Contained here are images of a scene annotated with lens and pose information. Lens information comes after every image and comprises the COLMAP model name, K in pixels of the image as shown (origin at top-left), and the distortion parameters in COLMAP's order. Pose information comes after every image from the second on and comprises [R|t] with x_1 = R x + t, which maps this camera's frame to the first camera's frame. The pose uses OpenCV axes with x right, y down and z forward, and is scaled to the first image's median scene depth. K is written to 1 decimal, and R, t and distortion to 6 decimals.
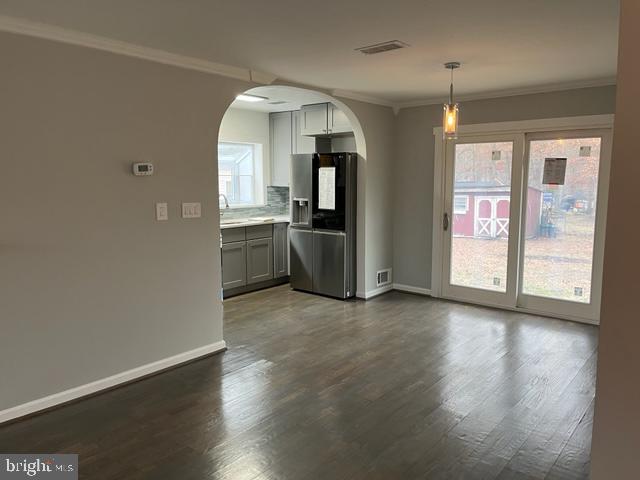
lens RADIAL K [[480.6, 0, 323.0], [0, 480.6, 230.9], [0, 0, 1]] dist [0.078767, -0.107633]
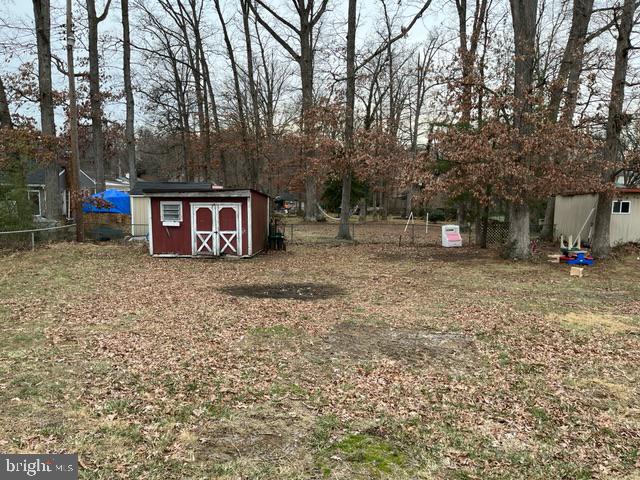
lens RADIAL K [[480.6, 0, 323.0], [0, 480.6, 230.9], [0, 0, 1]] dist [0.078767, -0.107633]
pose [[0.838687, -0.045208, 0.542734, 0.327974], [0.043153, 0.998932, 0.016523, -0.131980], [-0.542901, 0.009563, 0.839742, 1.095631]]
